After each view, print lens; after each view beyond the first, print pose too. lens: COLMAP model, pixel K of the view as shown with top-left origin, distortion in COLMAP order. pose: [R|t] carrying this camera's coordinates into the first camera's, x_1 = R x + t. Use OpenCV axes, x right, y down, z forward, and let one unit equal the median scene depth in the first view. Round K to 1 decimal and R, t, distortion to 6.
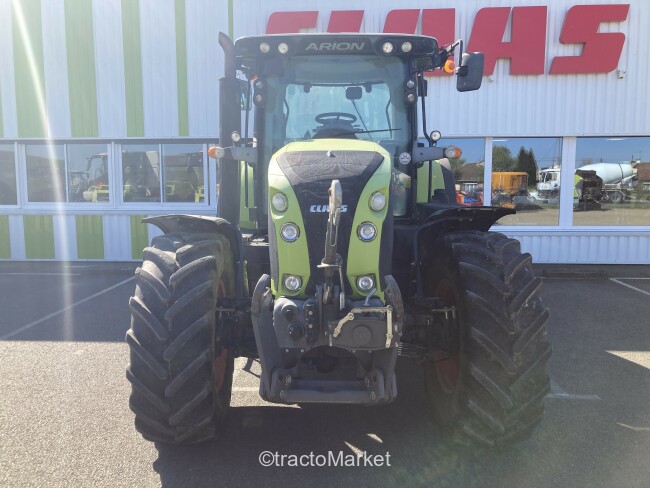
lens RADIAL K [[535.5, 0, 302.8], [0, 535.5, 237.7], [0, 0, 1]] dist [0.021082, -0.013854]
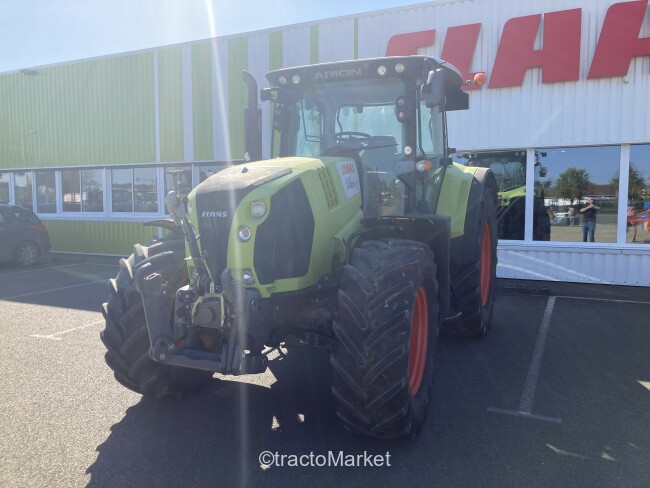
lens RADIAL K [[535.5, 0, 320.3], [0, 535.5, 244.5], [0, 0, 1]] dist [0.021082, -0.013854]
pose [[0.925807, 0.032273, -0.376615, 0.428712], [-0.038708, 0.999205, -0.009531, 0.010172], [0.376008, 0.023402, 0.926321, -0.036055]]
